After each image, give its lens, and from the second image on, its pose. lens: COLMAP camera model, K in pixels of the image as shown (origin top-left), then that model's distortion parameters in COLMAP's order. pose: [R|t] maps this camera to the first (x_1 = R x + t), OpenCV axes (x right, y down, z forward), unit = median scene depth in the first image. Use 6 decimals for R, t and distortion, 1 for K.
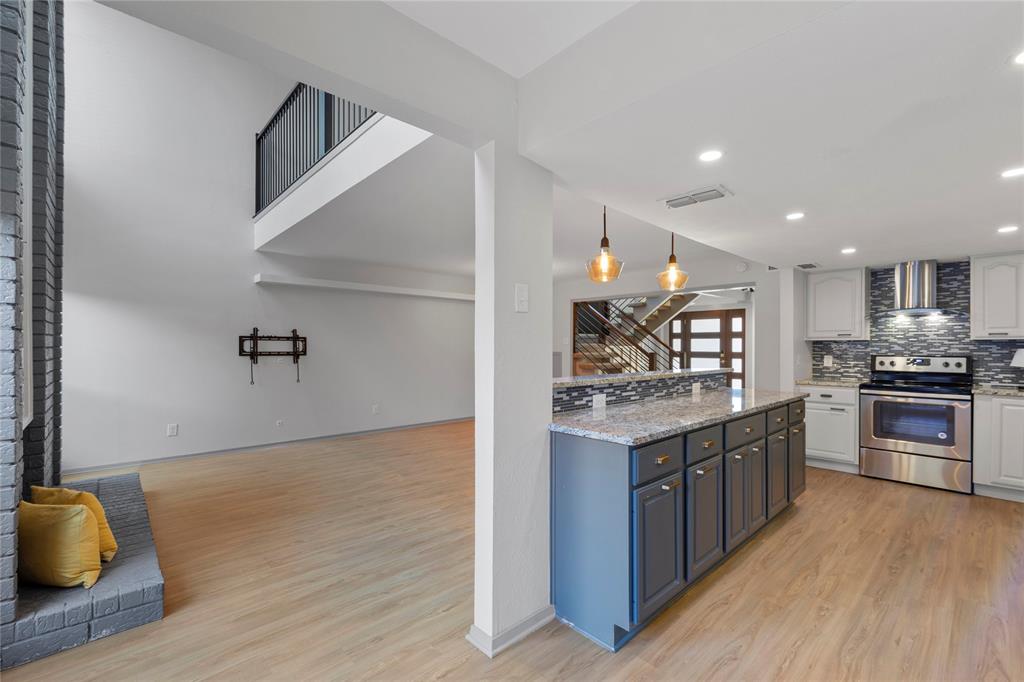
lens RADIAL K [[441.9, 0, 518.0], [0, 441.9, 346.7], [0, 0, 1]] dist [0.001766, -0.000036]
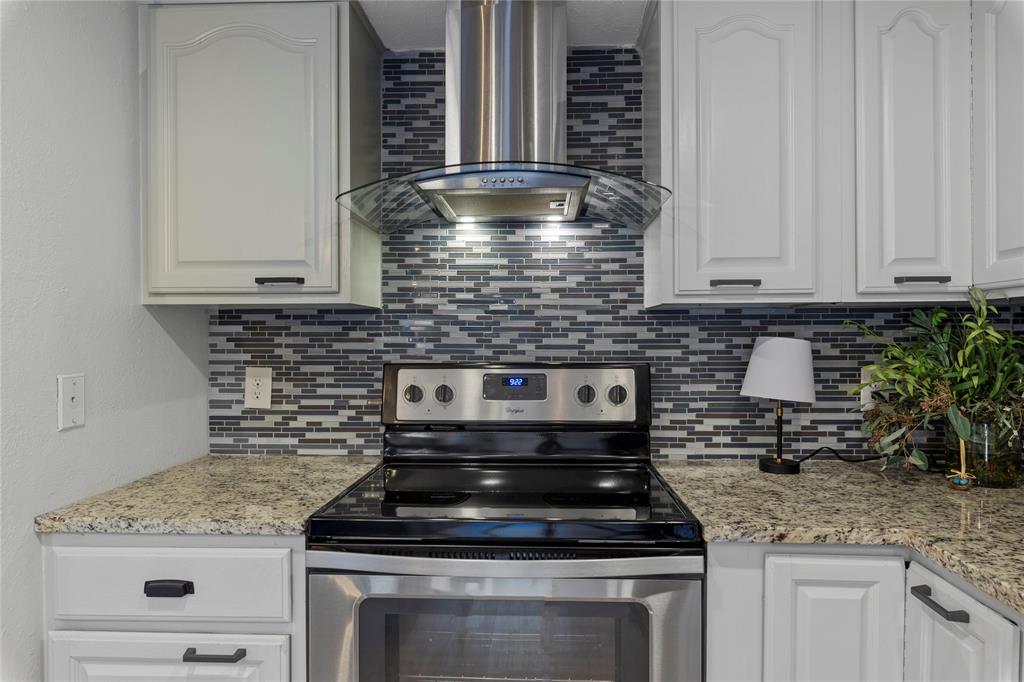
lens RADIAL K [[621.1, 0, 512.0], [0, 621.1, 341.0], [0, 0, 1]] dist [0.001048, 0.000229]
pose [[0.720222, -0.010325, 0.693666, 0.617457], [0.004294, 0.999936, 0.010425, 0.001731], [-0.693730, -0.004530, 0.720221, 0.702547]]
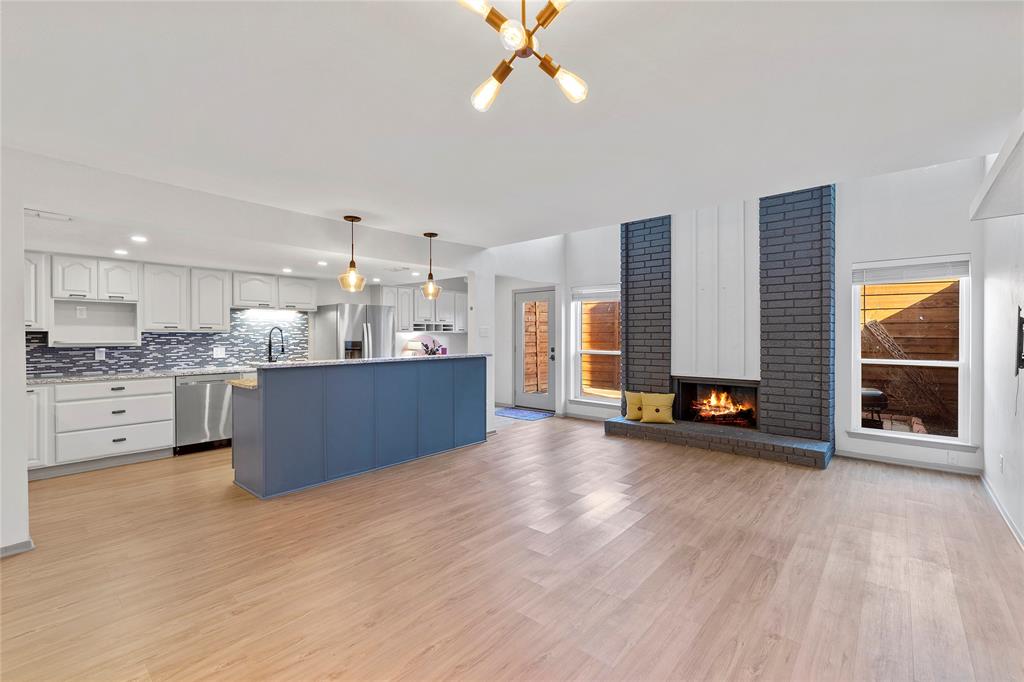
lens RADIAL K [[442.6, 0, 514.3], [0, 442.6, 338.3], [0, 0, 1]] dist [0.000962, -0.000979]
pose [[-0.994843, -0.001024, -0.101419, 0.033335], [-0.001596, 0.999983, 0.005560, -0.007884], [0.101412, 0.005694, -0.994828, 1.700615]]
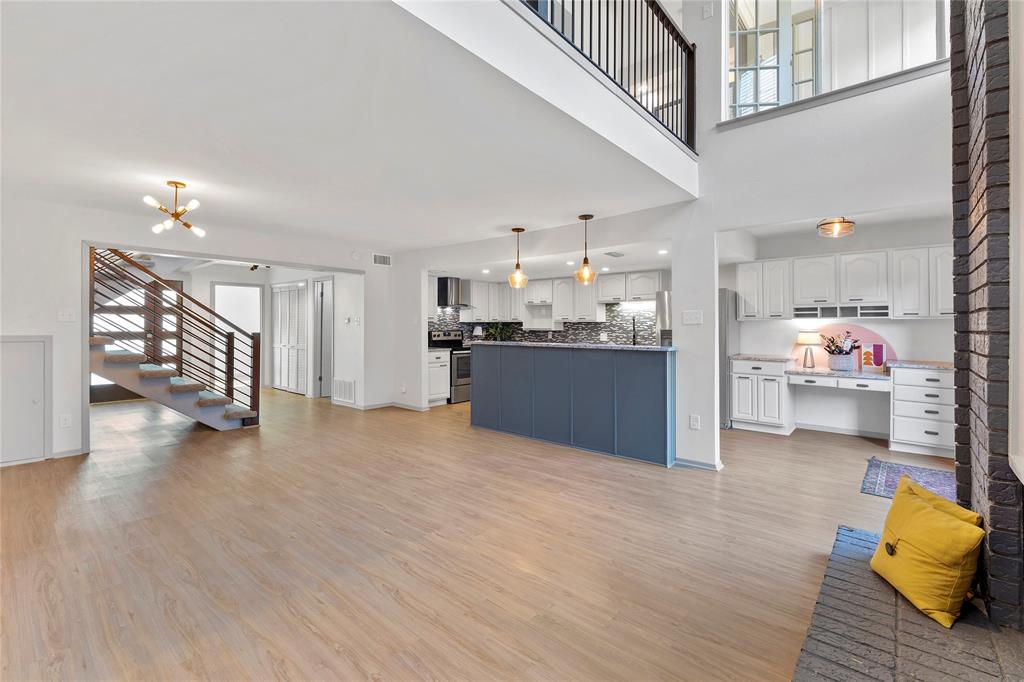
lens RADIAL K [[441.4, 0, 515.8], [0, 441.4, 329.8], [0, 0, 1]] dist [0.003023, -0.000322]
pose [[-0.109265, -0.011895, 0.993942, -0.848945], [-0.002813, 0.999928, 0.011658, -0.004464], [-0.994009, -0.001522, -0.109290, 0.899632]]
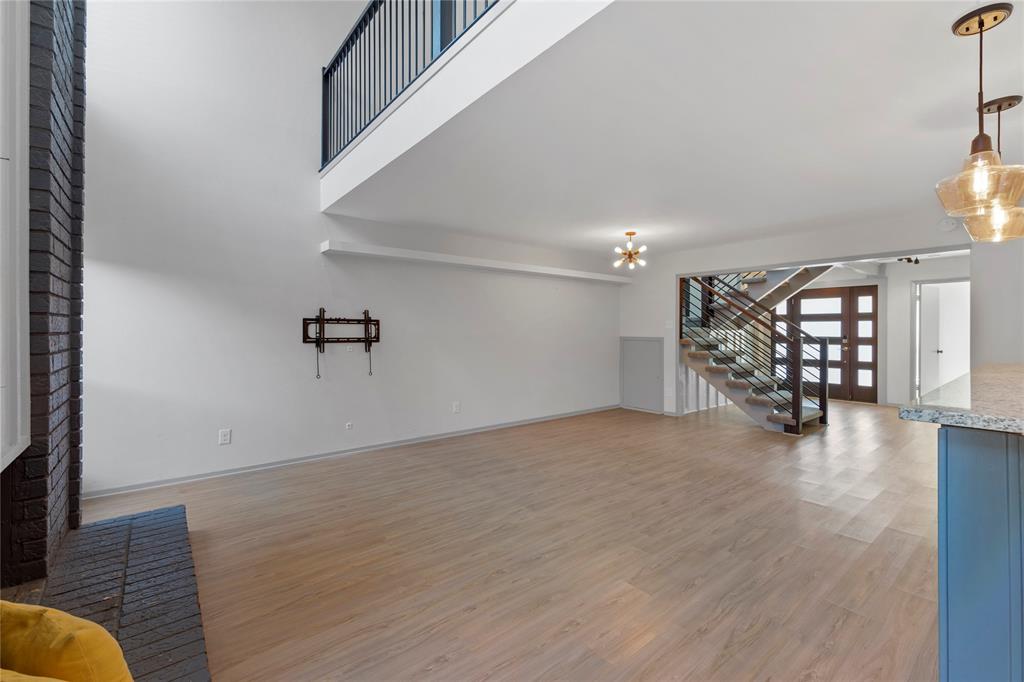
lens RADIAL K [[441.4, 0, 515.8], [0, 441.4, 329.8], [0, 0, 1]] dist [0.003023, -0.000322]
pose [[0.997890, -0.001243, -0.064915, -0.222190], [0.001092, 0.999997, -0.002362, -0.001002], [0.064918, 0.002286, 0.997888, 0.258018]]
